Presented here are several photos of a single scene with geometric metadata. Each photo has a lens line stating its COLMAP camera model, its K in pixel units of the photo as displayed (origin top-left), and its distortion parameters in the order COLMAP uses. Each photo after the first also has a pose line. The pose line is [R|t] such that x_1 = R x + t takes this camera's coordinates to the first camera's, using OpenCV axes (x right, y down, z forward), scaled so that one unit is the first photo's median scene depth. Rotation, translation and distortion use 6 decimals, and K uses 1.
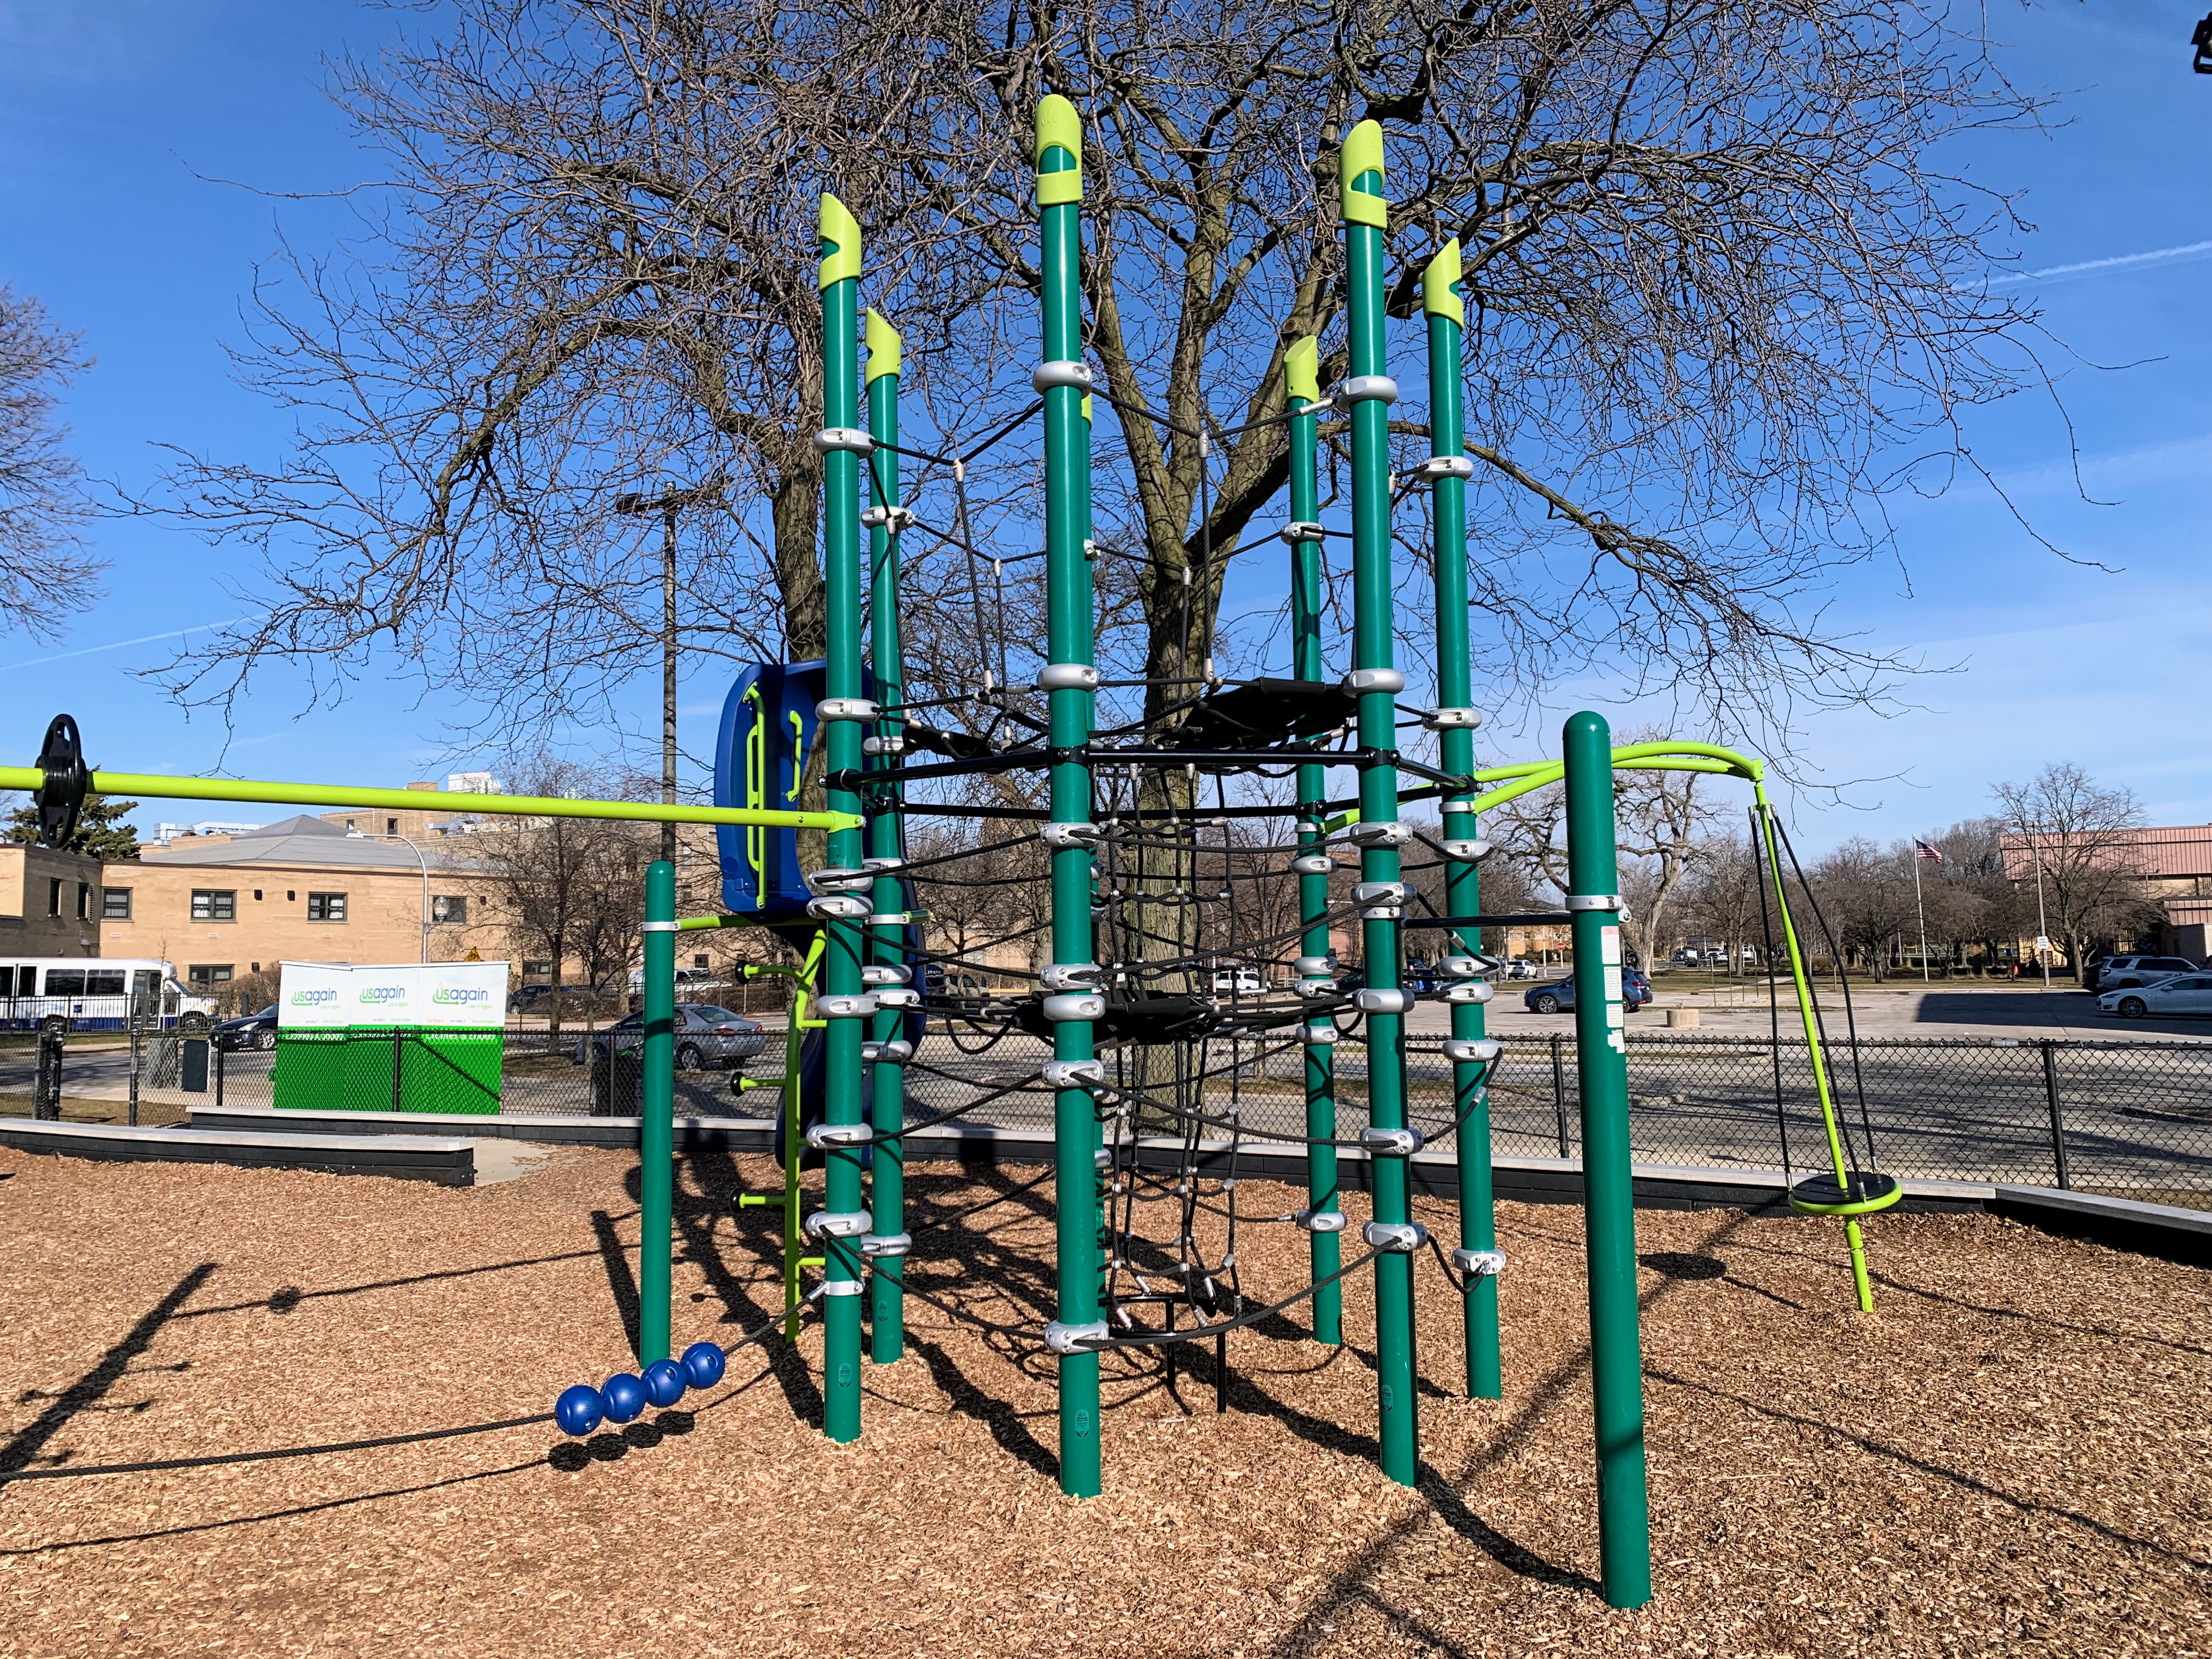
lens RADIAL K [[1685.7, 0, 1118.6], [0, 1685.7, 826.5], [0, 0, 1]] dist [0.032730, -0.011201]
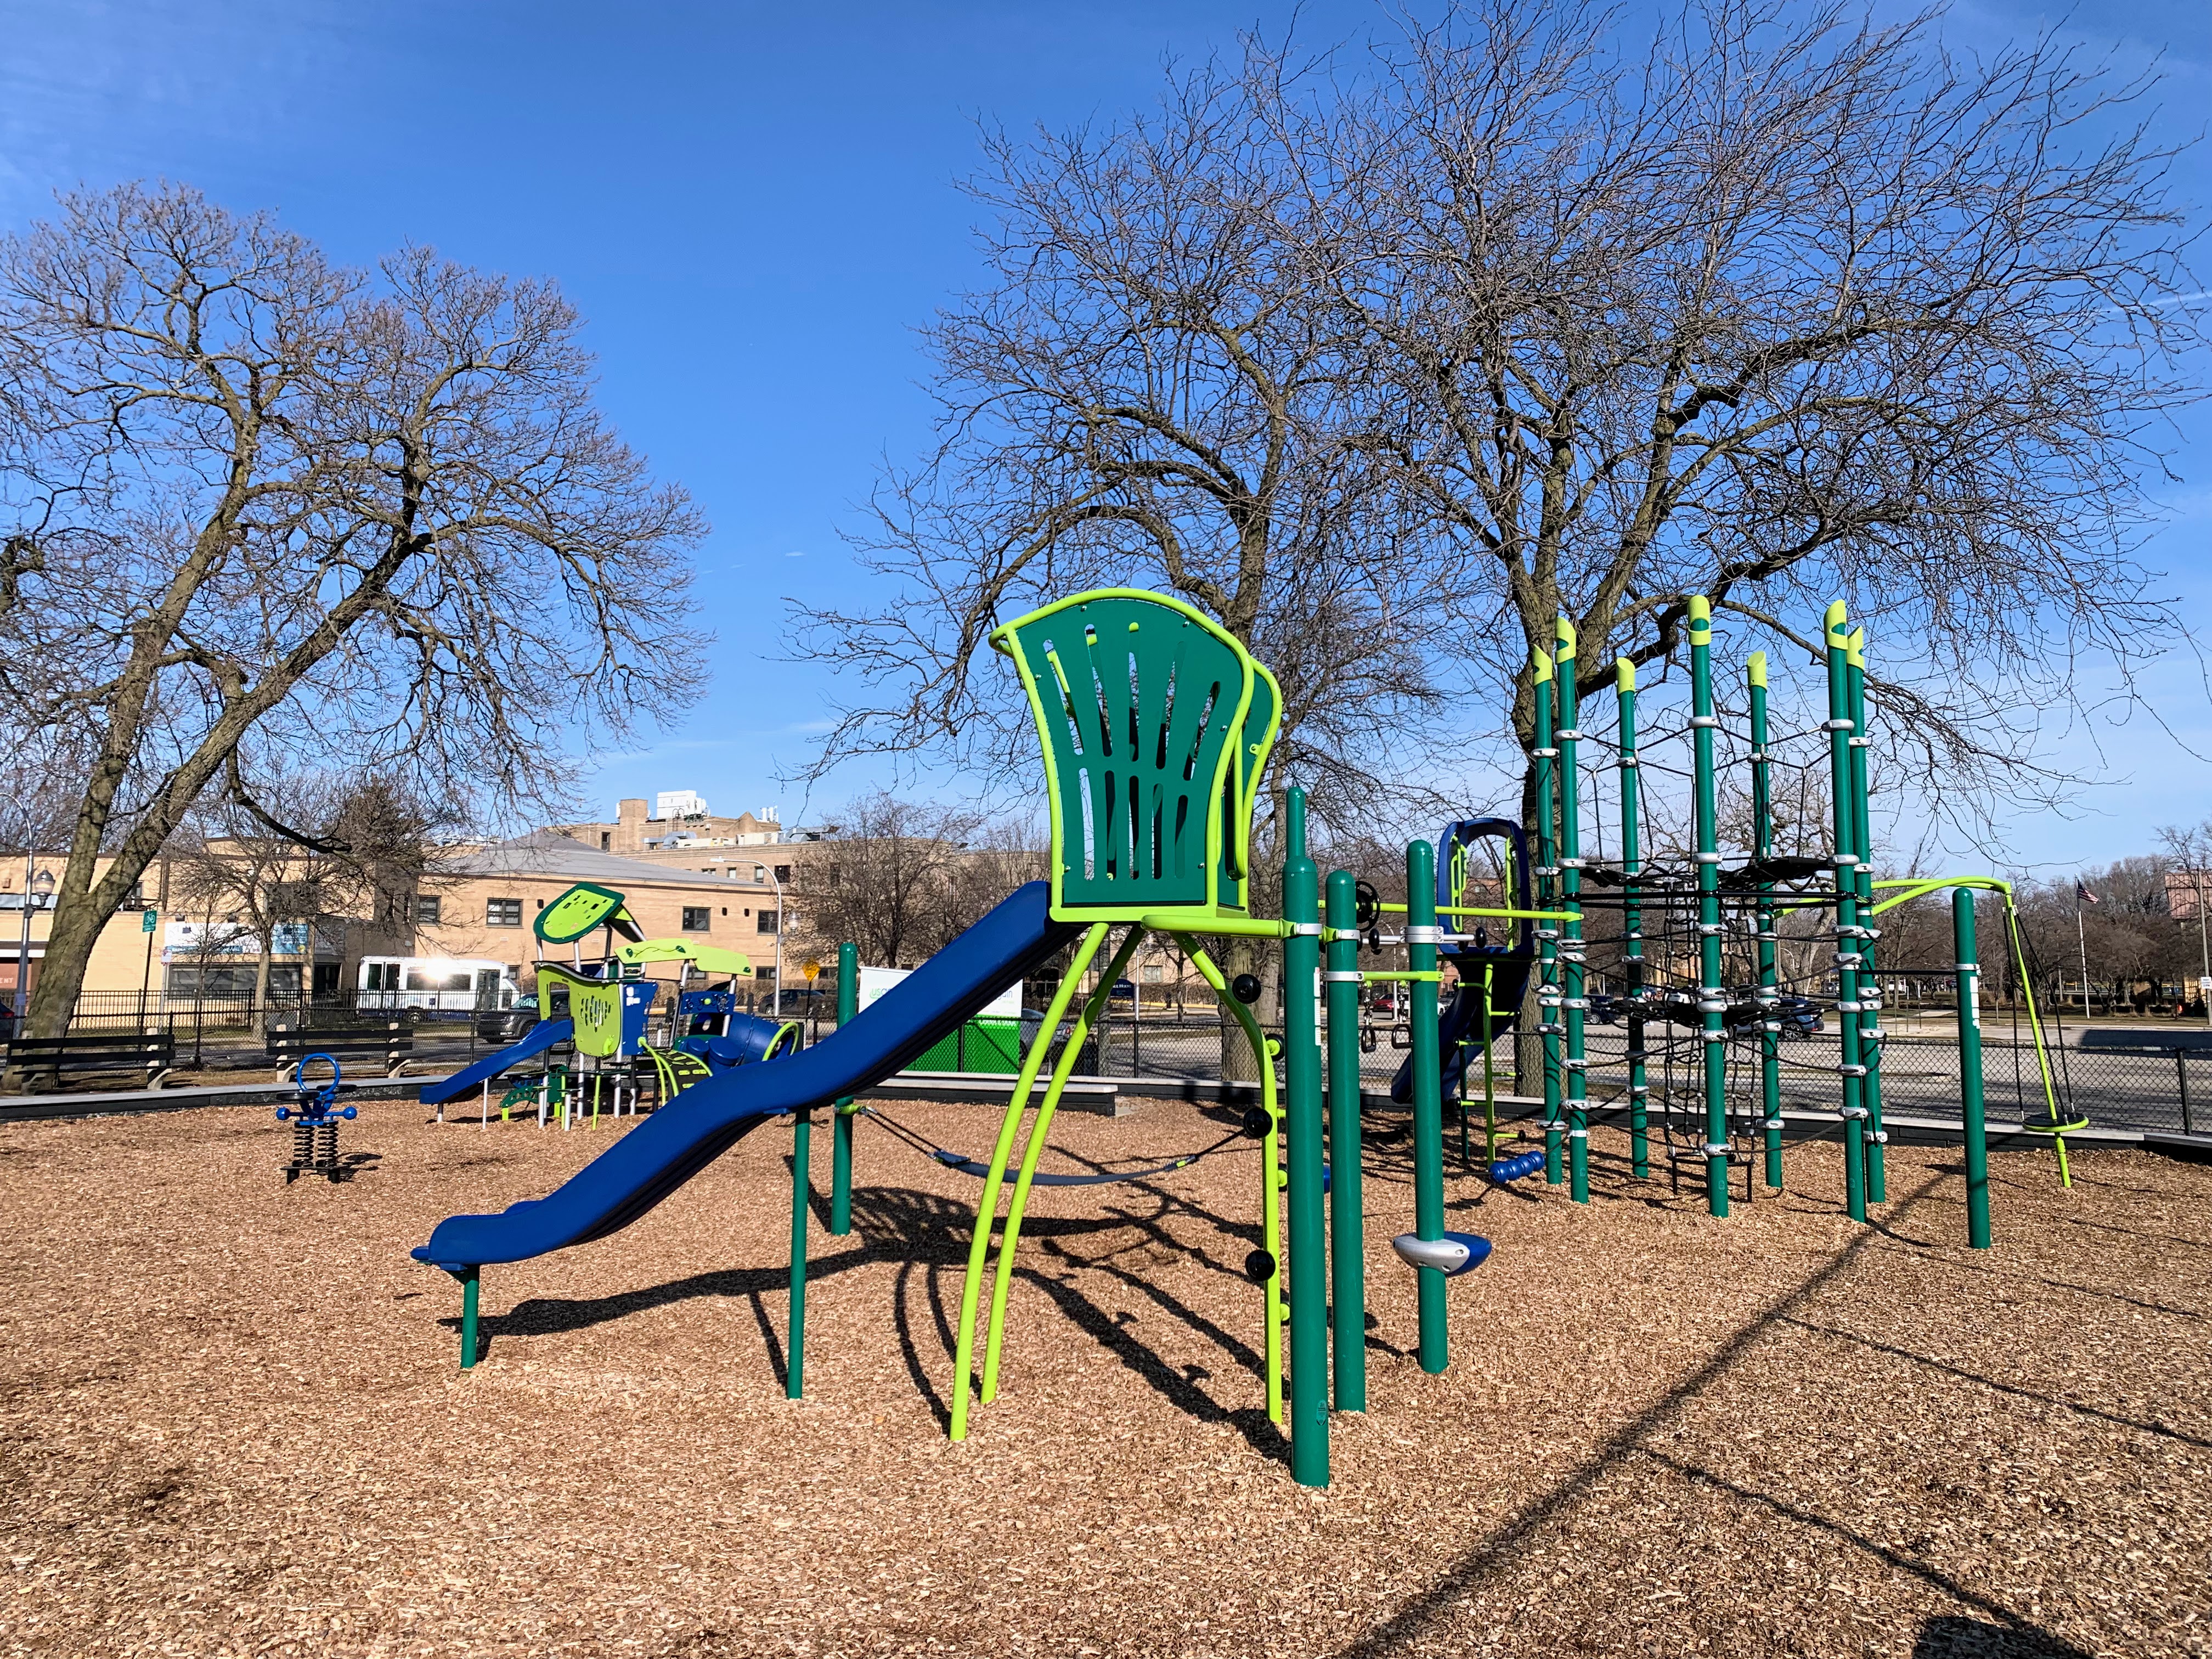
lens RADIAL K [[1685.7, 0, 1118.6], [0, 1685.7, 826.5], [0, 0, 1]] dist [0.032730, -0.011201]
pose [[0.997185, 0.015531, -0.073358, -0.046989], [-0.016265, 0.999823, -0.009408, -0.007081], [0.073199, 0.010575, 0.997261, -0.094706]]
